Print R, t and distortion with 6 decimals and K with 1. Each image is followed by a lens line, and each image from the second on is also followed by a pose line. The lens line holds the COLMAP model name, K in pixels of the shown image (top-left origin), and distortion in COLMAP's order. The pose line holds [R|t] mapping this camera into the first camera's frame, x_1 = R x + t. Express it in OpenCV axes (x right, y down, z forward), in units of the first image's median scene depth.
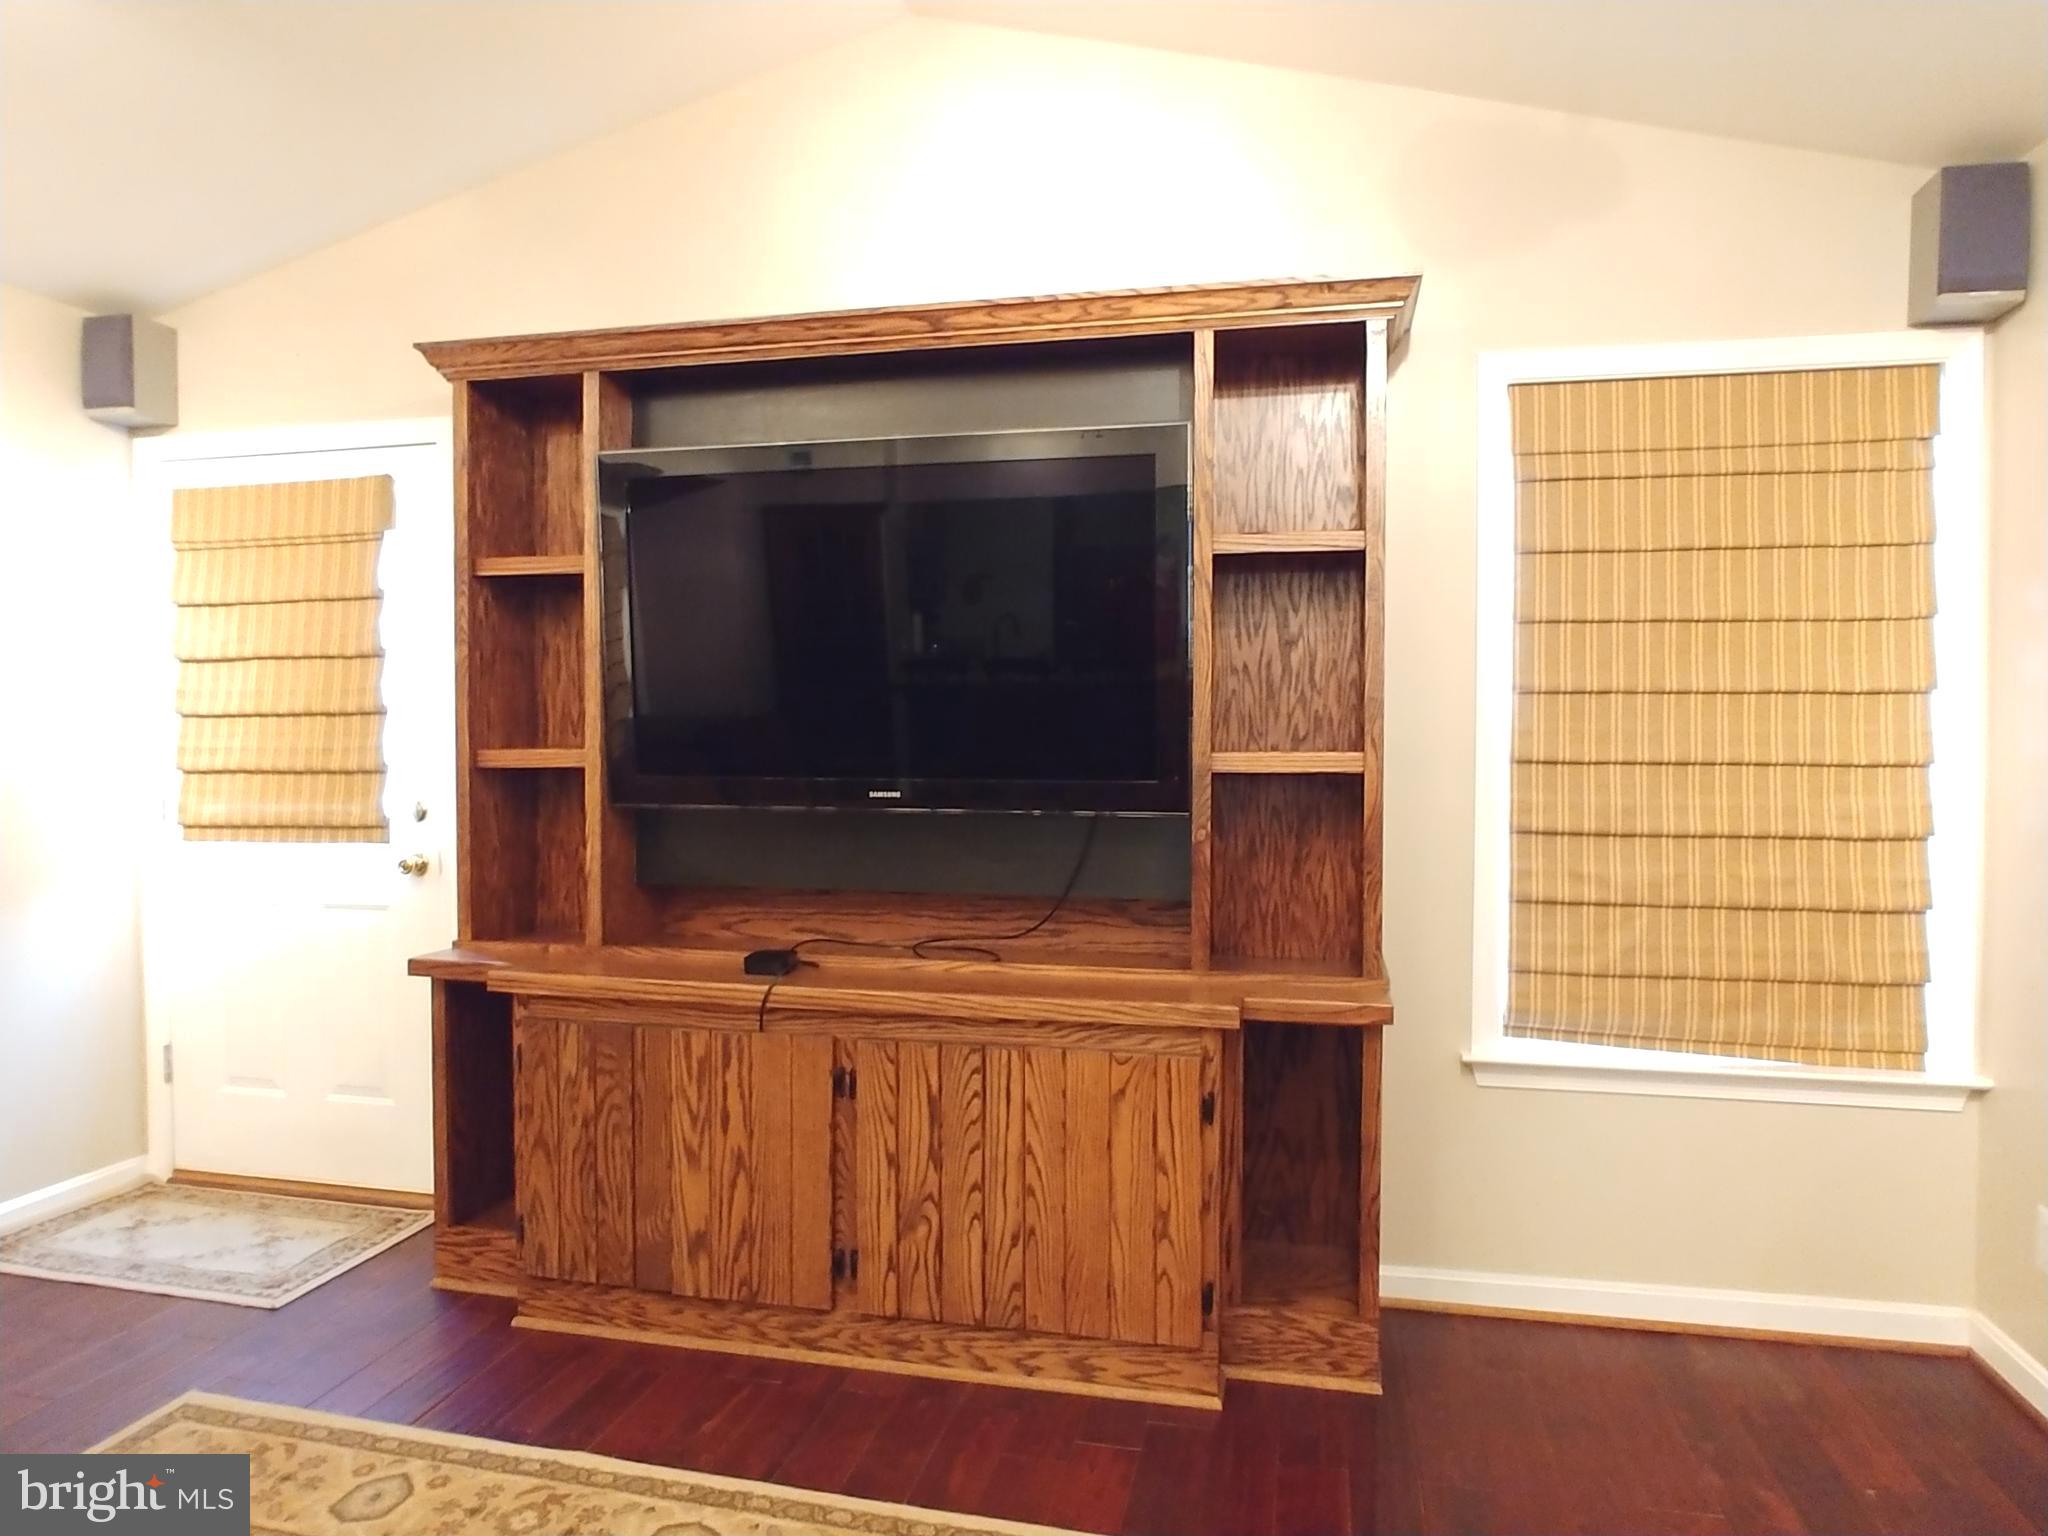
lens RADIAL K [[1299.0, 0, 1024.0], [0, 1299.0, 768.0], [0, 0, 1]] dist [-0.028275, 0.001915]
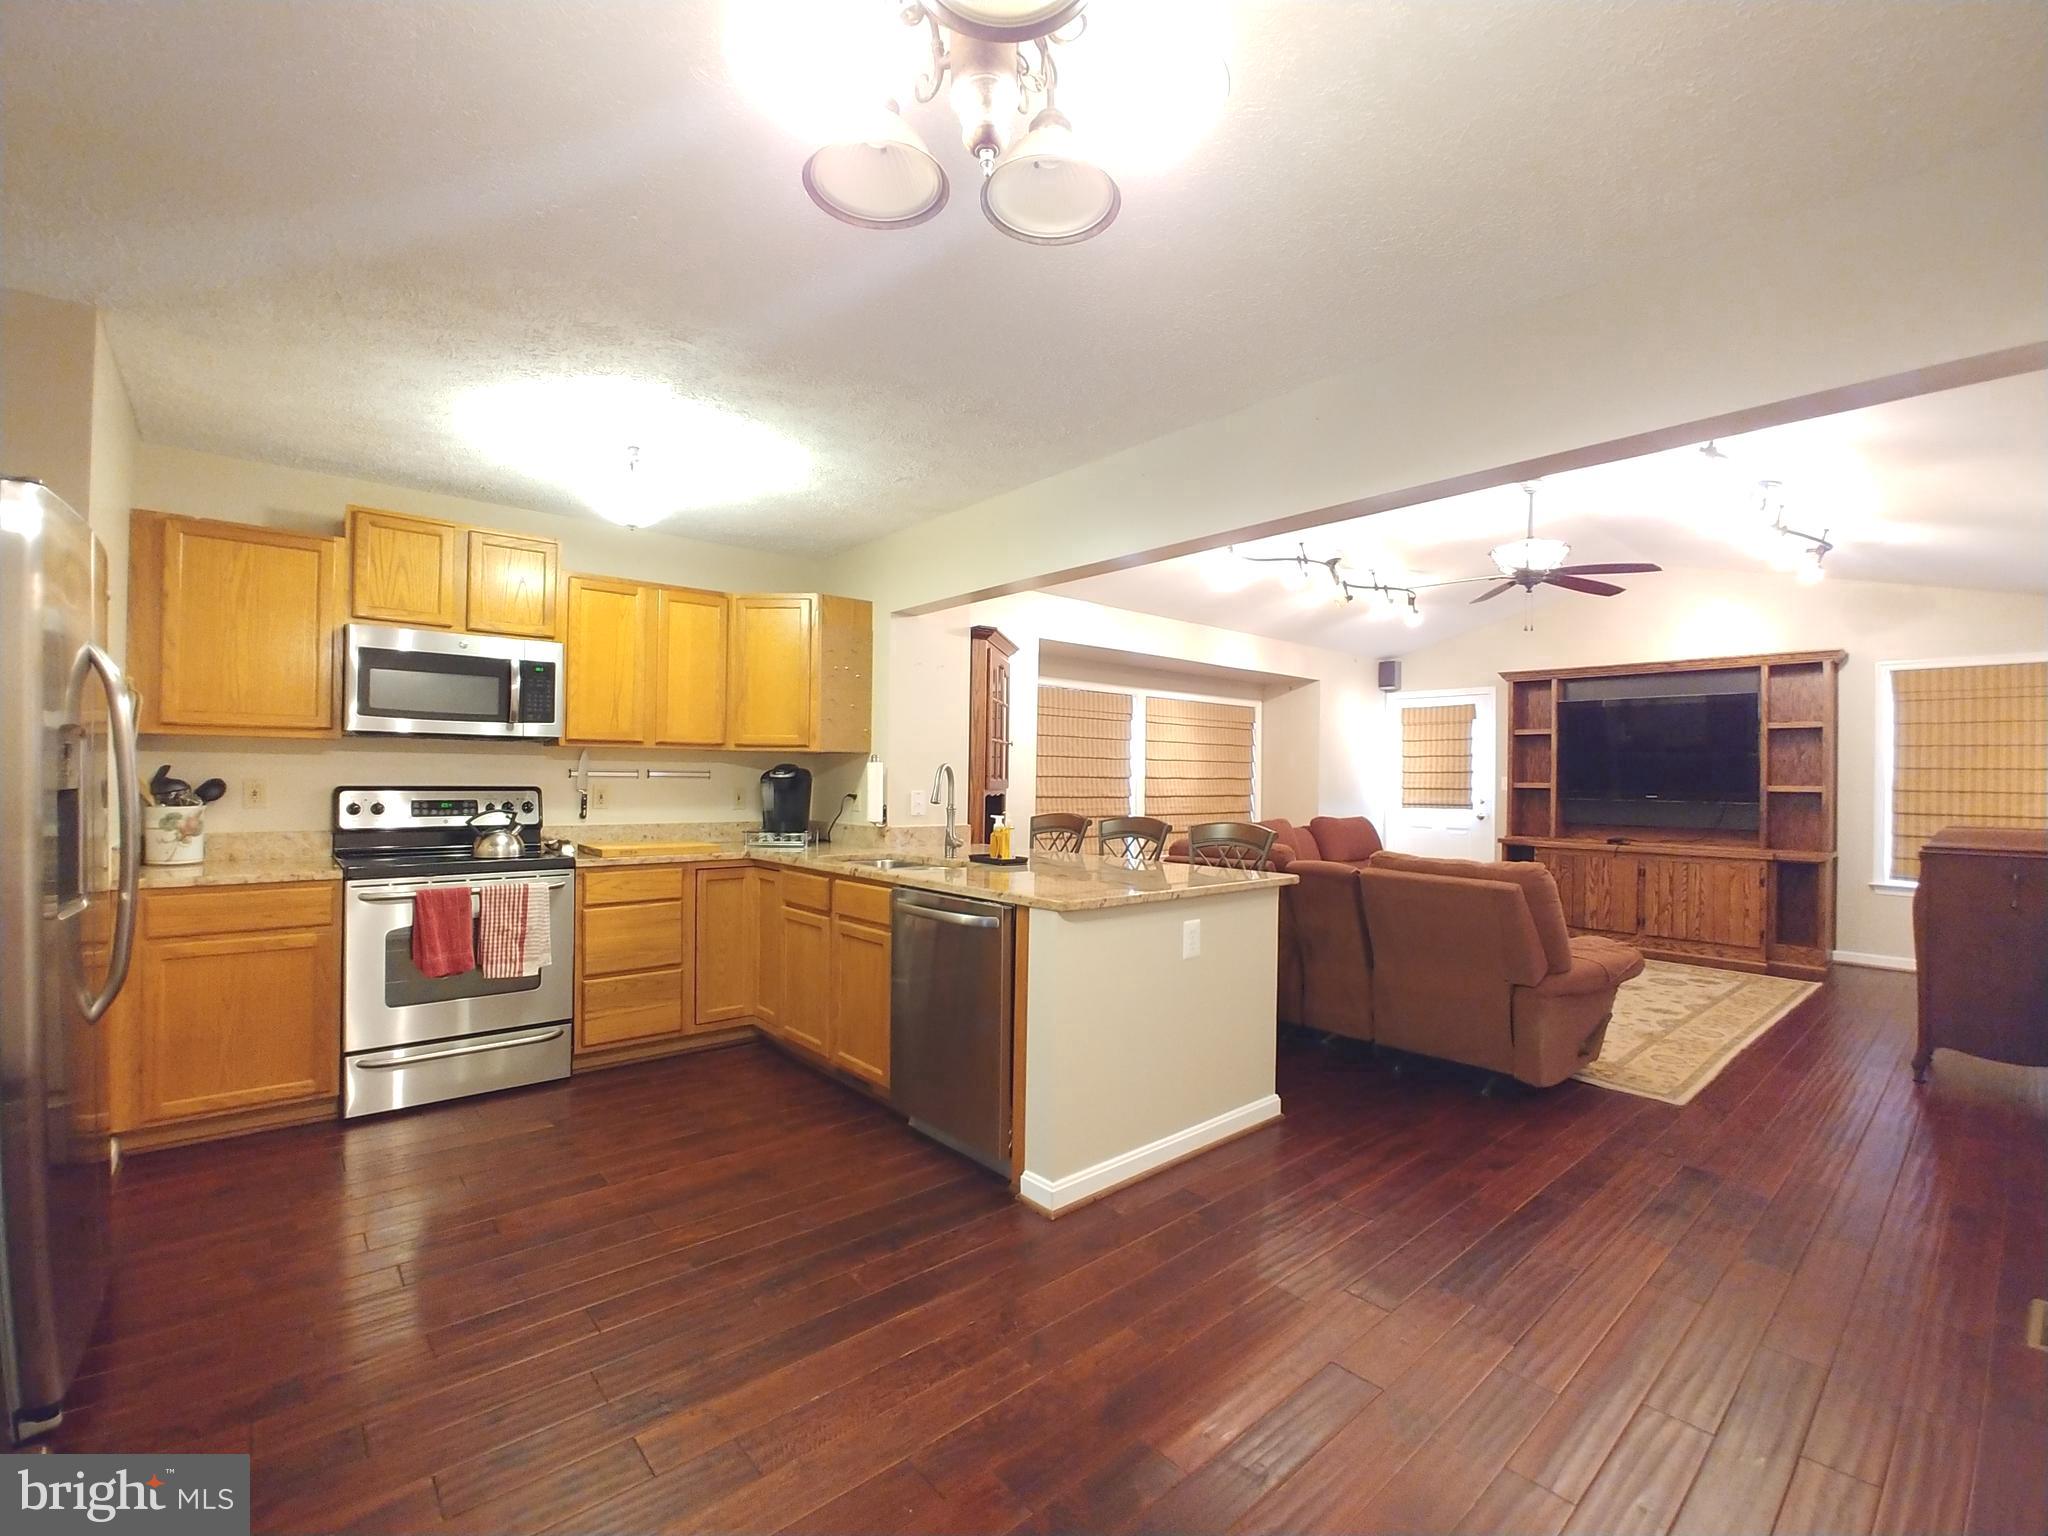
lens RADIAL K [[897.6, 0, 1025.7], [0, 897.6, 771.8], [0, 0, 1]] dist [-0.034798, 0.008524]
pose [[0.806395, 0.006853, -0.591337, -0.062584], [-0.030623, 0.999075, -0.030181, 0.080755], [0.590584, 0.042447, 0.805859, -2.023858]]
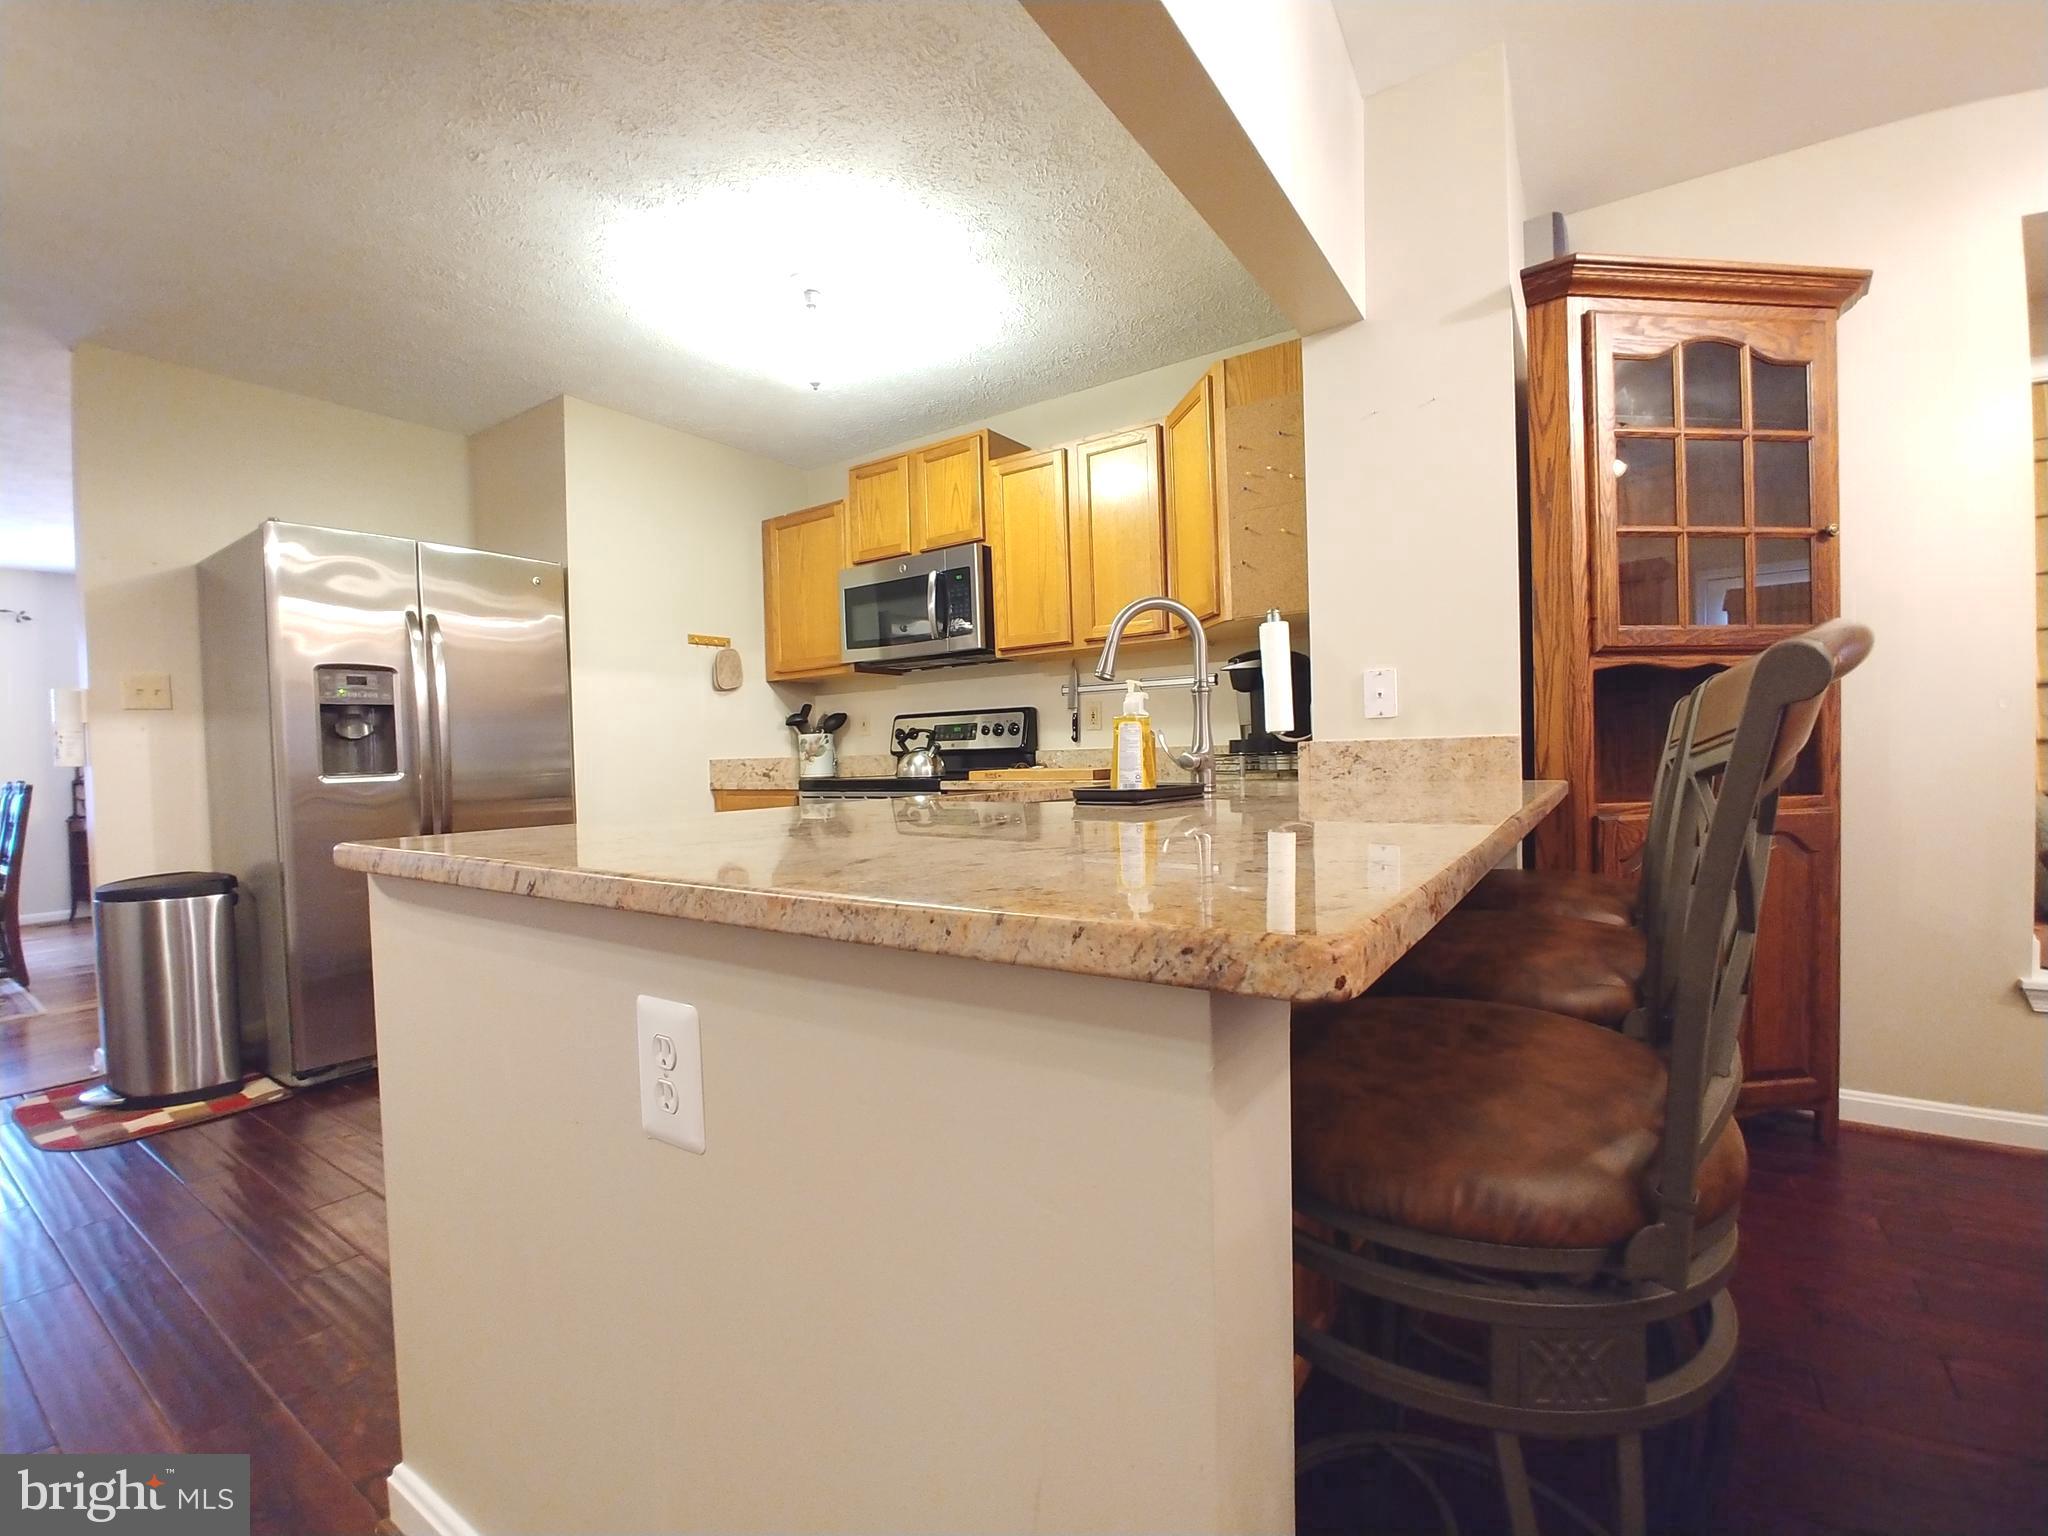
lens RADIAL K [[893.6, 0, 1034.0], [0, 893.6, 767.6], [0, 0, 1]] dist [-0.036222, 0.008578]
pose [[-0.363308, 0.025853, -0.931310, -0.319943], [-0.000936, 0.999604, 0.028115, 0.138976], [0.931669, 0.011086, -0.363140, -0.826116]]
